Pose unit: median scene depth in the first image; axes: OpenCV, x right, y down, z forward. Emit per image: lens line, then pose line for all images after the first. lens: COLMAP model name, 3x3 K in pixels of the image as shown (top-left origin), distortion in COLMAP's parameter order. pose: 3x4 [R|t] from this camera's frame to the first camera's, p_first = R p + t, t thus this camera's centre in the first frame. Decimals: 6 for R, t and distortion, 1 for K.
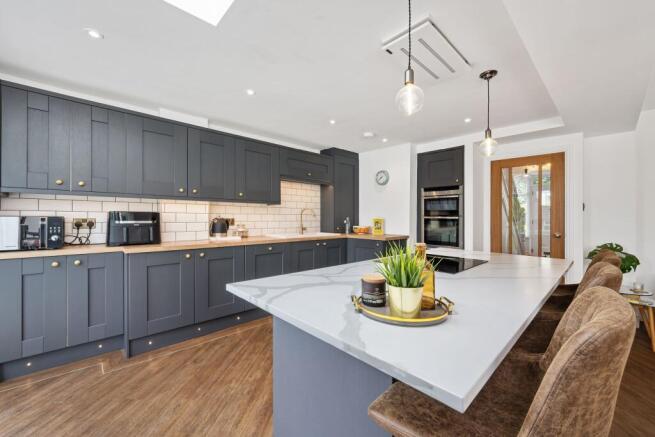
lens RADIAL K [[265.4, 0, 318.9], [0, 265.4, 216.3], [0, 0, 1]] dist [-0.000756, -0.000107]
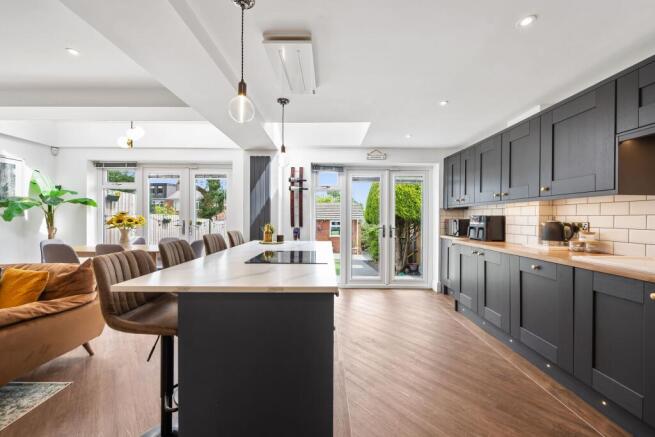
lens RADIAL K [[260.2, 0, 330.5], [0, 260.2, 219.5], [0, 0, 1]] dist [-0.000618, -0.000205]
pose [[-0.674022, -0.004468, -0.738698, 0.755751], [-0.007972, 0.999967, 0.001225, 0.006878], [0.738668, 0.006715, -0.674036, 1.250112]]
